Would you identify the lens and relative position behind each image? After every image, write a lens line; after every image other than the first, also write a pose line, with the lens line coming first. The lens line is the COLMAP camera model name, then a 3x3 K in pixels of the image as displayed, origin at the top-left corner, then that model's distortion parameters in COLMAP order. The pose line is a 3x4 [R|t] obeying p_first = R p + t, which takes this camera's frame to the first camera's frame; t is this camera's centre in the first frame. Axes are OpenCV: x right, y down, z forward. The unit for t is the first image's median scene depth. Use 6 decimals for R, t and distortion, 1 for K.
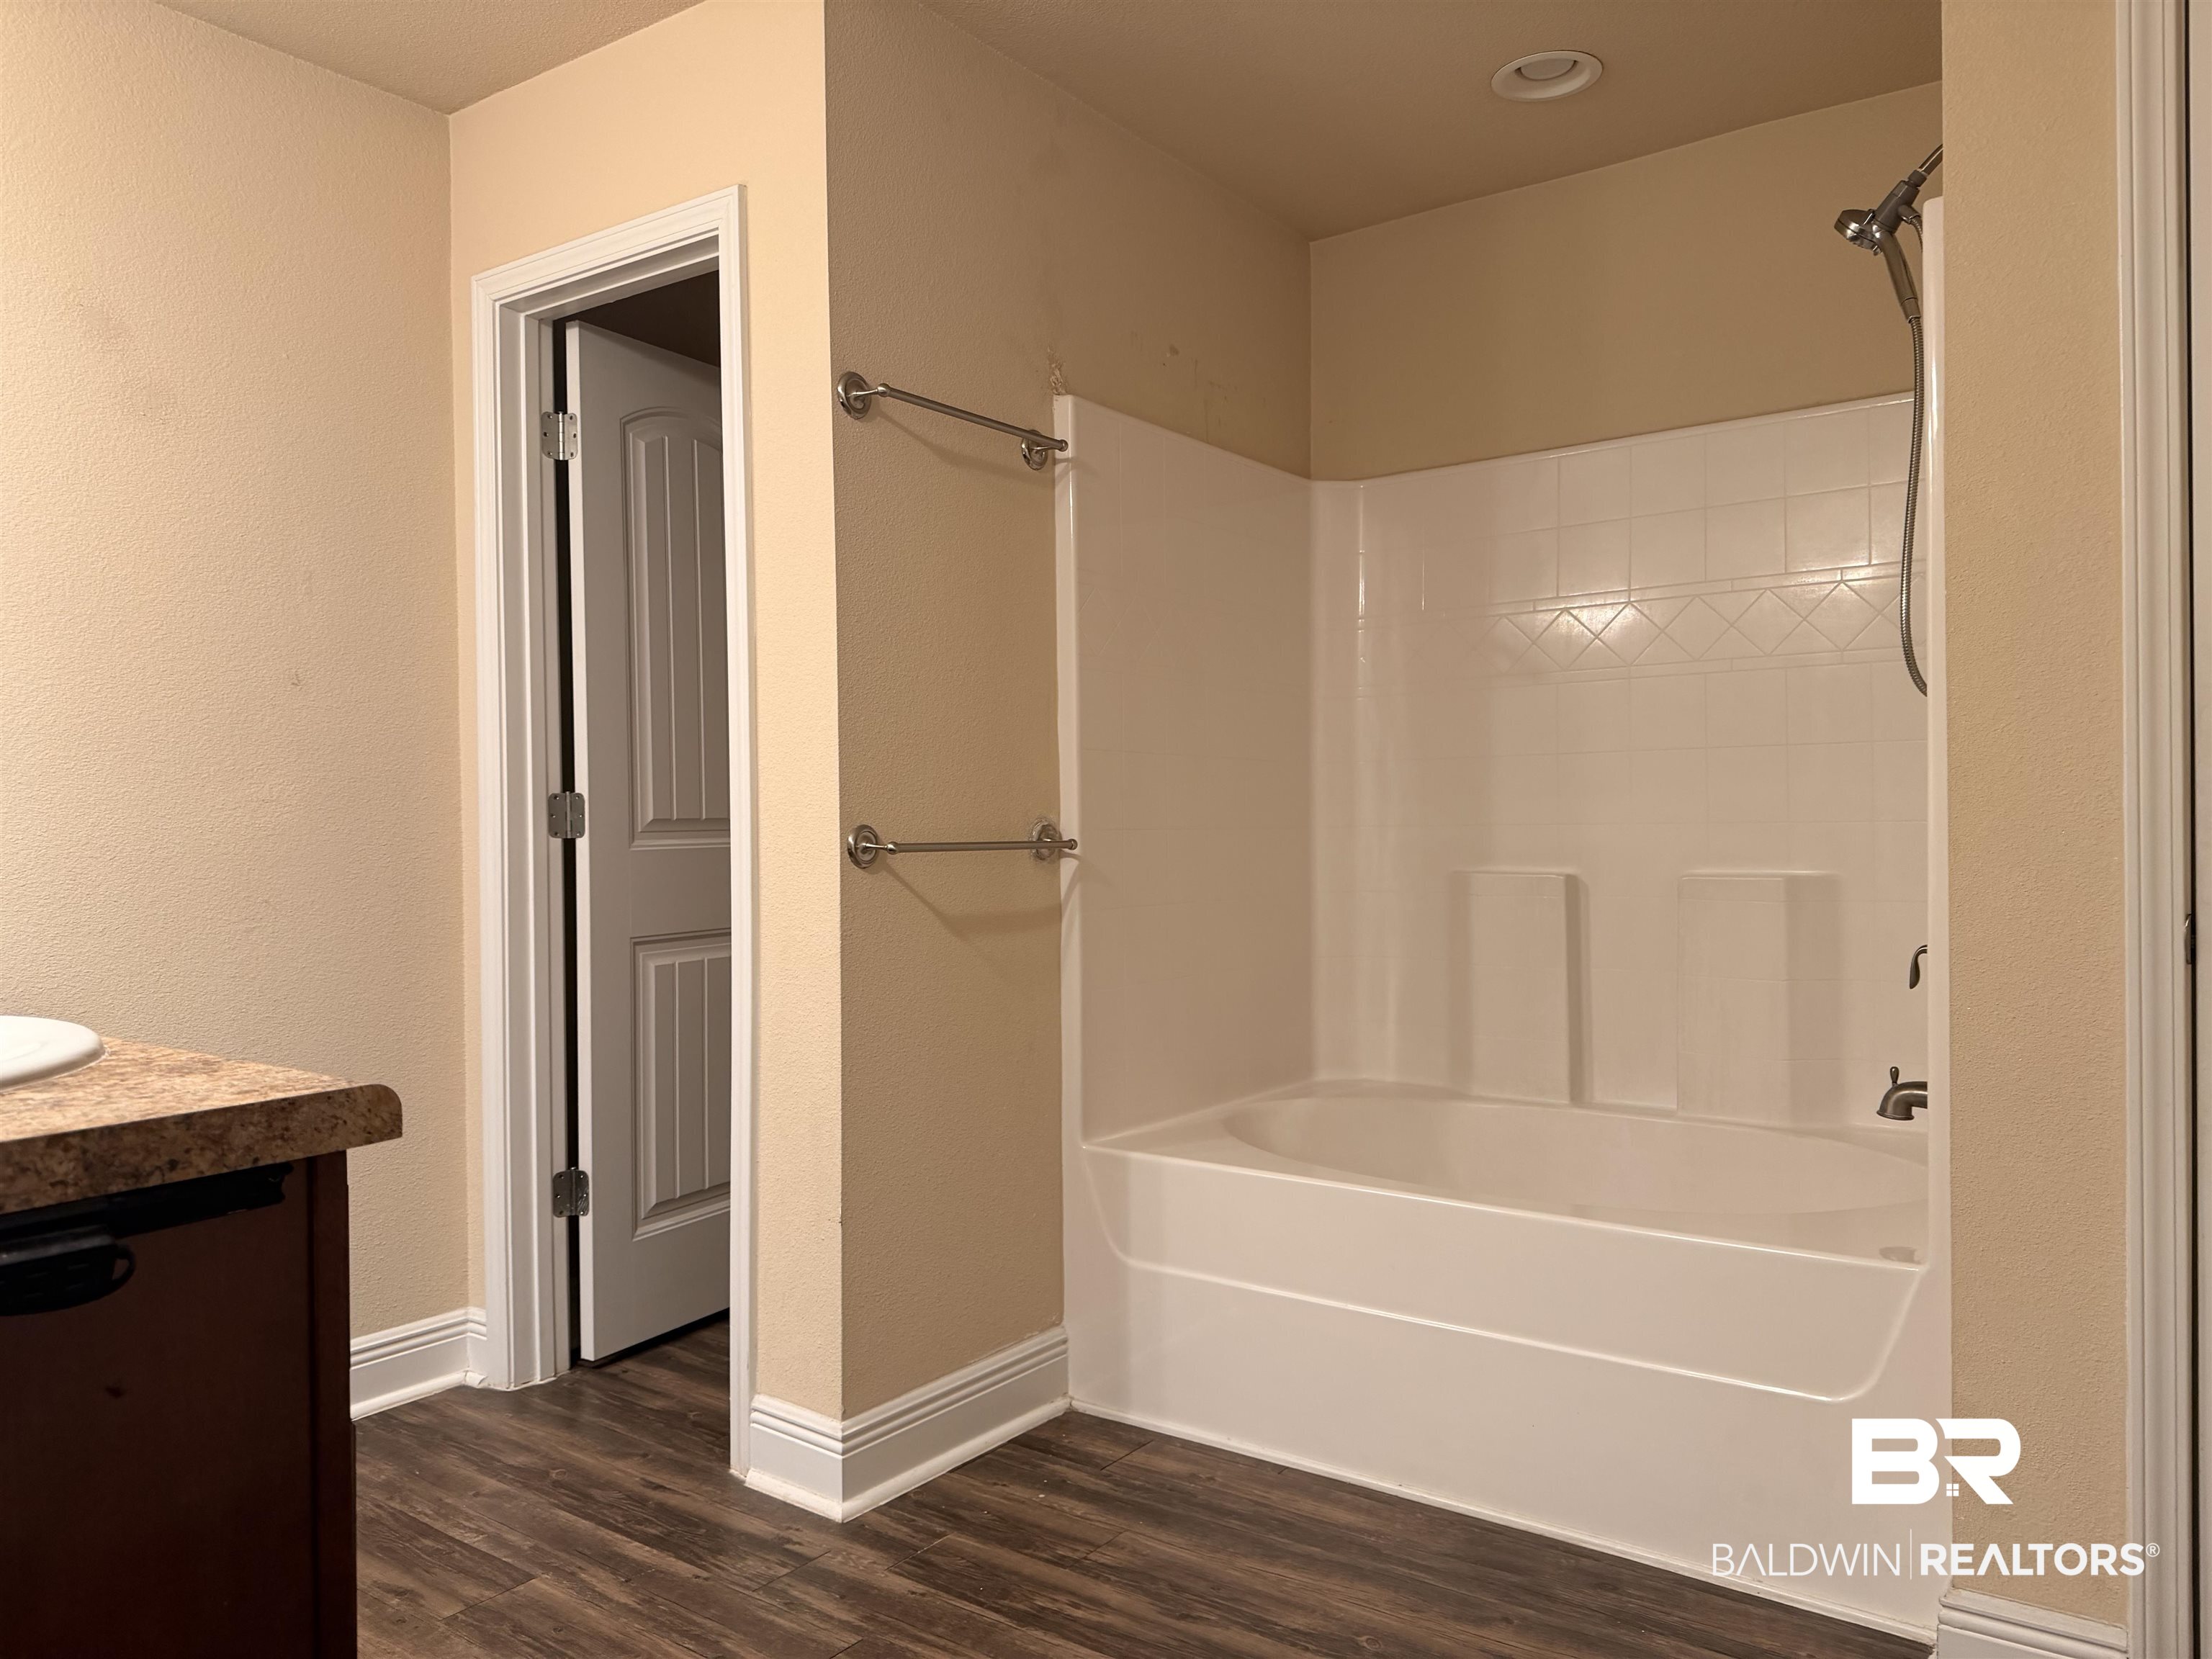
lens RADIAL K [[1553.2, 0, 1106.0], [0, 1553.2, 829.5], [0, 0, 1]] dist [0.091142, -0.130072]
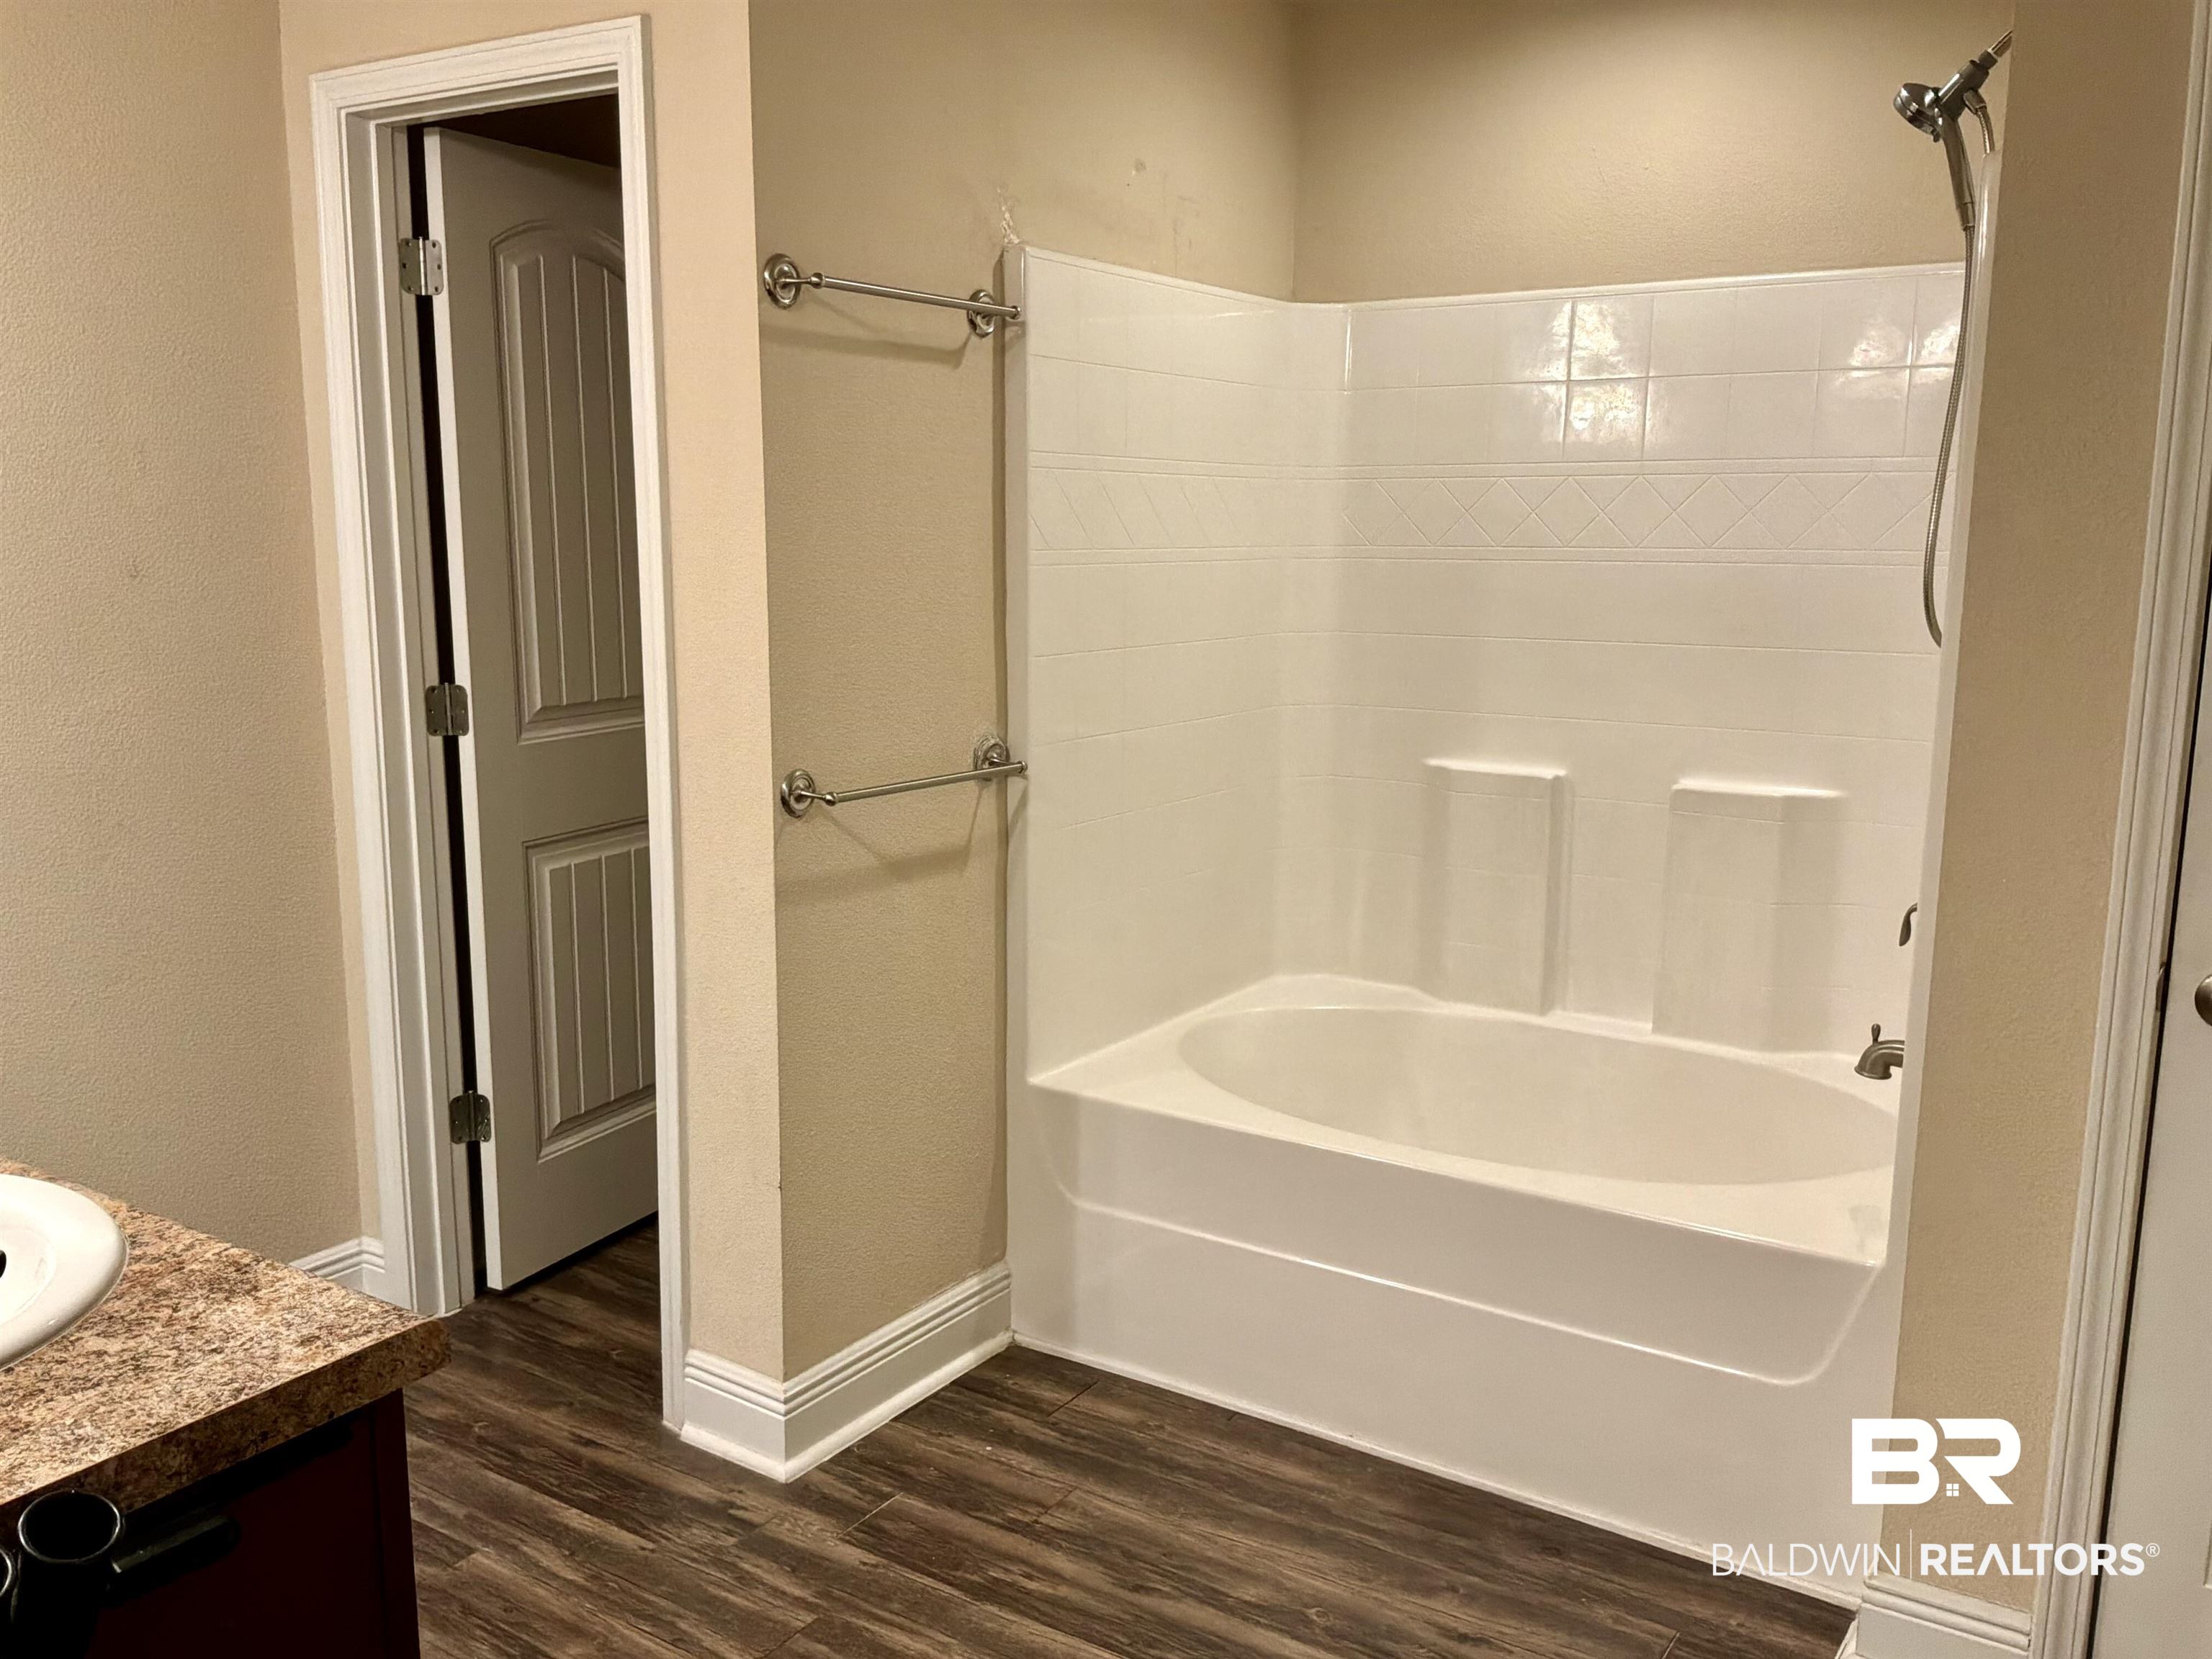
lens RADIAL K [[1833.7, 0, 1115.3], [0, 1833.7, 827.6], [0, 0, 1]] dist [0.133891, -0.251324]
pose [[0.998402, 0.009834, 0.055655, -0.030584], [-0.018941, 0.986018, 0.165561, -0.153052], [-0.053248, -0.166351, 0.984628, -0.080179]]
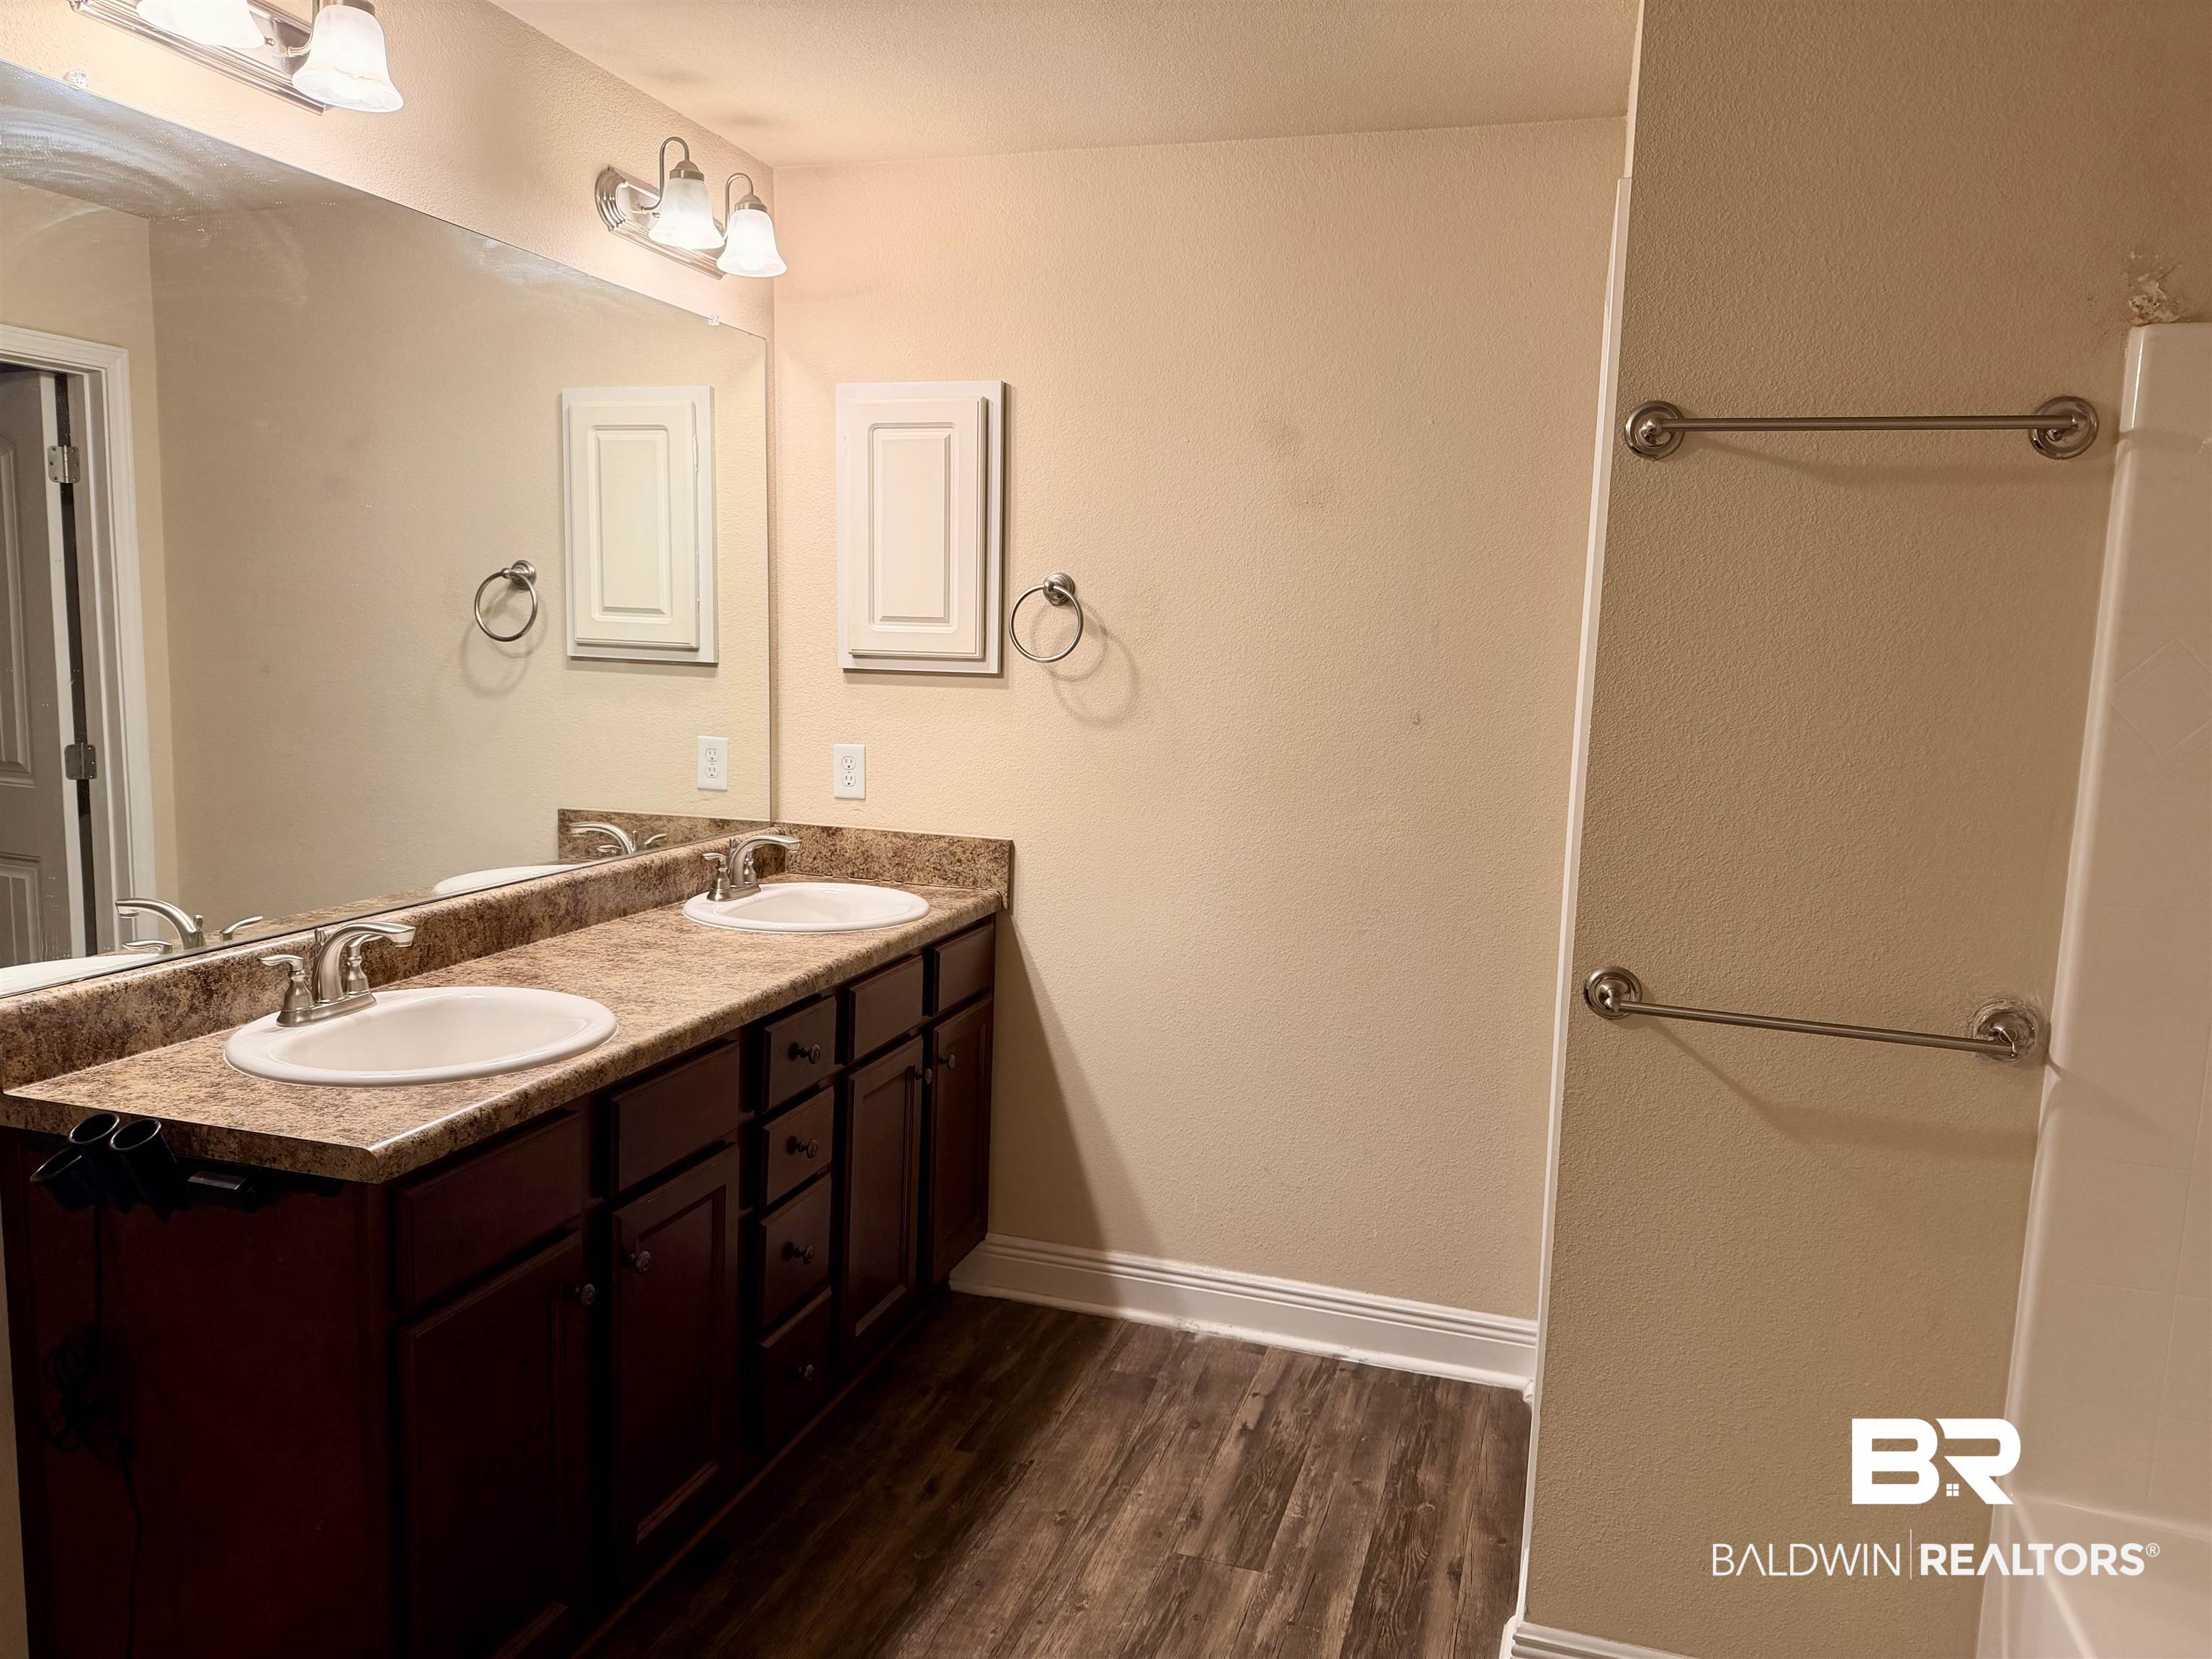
lens RADIAL K [[1563.2, 0, 1106.0], [0, 1563.2, 829.5], [0, 0, 1]] dist [-0.004531, -0.002694]
pose [[0.310638, 0.135455, -0.940827, 0.521586], [-0.041212, 0.990783, 0.129040, -0.169349], [0.949634, -0.001311, 0.313357, 0.494996]]
